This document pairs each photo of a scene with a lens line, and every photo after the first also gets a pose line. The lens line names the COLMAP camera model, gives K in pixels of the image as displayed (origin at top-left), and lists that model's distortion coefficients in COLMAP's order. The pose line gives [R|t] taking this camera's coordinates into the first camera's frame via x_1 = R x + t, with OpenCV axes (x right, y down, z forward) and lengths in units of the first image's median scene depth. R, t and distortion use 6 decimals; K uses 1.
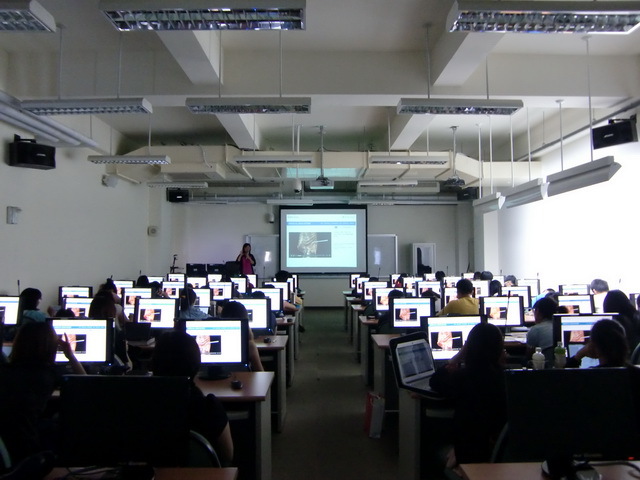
lens RADIAL K [[499.0, 0, 323.3], [0, 499.0, 239.1], [0, 0, 1]] dist [-0.072712, 0.039880]
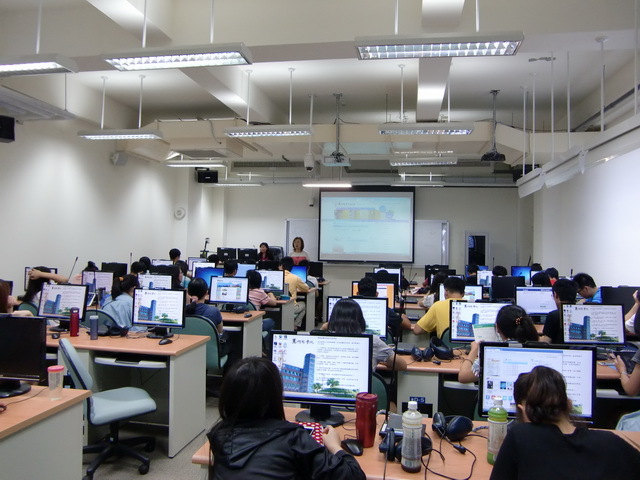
lens RADIAL K [[499.0, 0, 323.3], [0, 499.0, 239.1], [0, 0, 1]] dist [-0.072712, 0.039880]
pose [[0.983571, 0.020235, -0.179387, 0.135387], [-0.015812, 0.999536, 0.026051, 0.006751], [0.179831, -0.022786, 0.983434, 0.122942]]
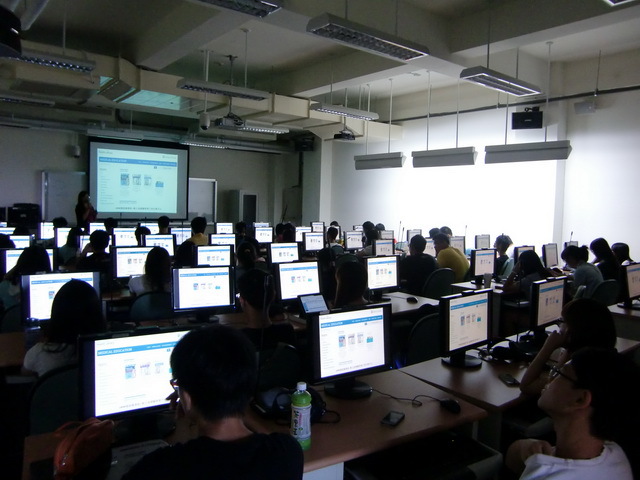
lens RADIAL K [[499.0, 0, 323.3], [0, 499.0, 239.1], [0, 0, 1]] dist [-0.072712, 0.039880]
pose [[0.790274, -0.017840, 0.612494, -0.426741], [-0.052328, 0.993960, 0.096467, 0.002999], [-0.610516, -0.108286, 0.784567, 0.172557]]
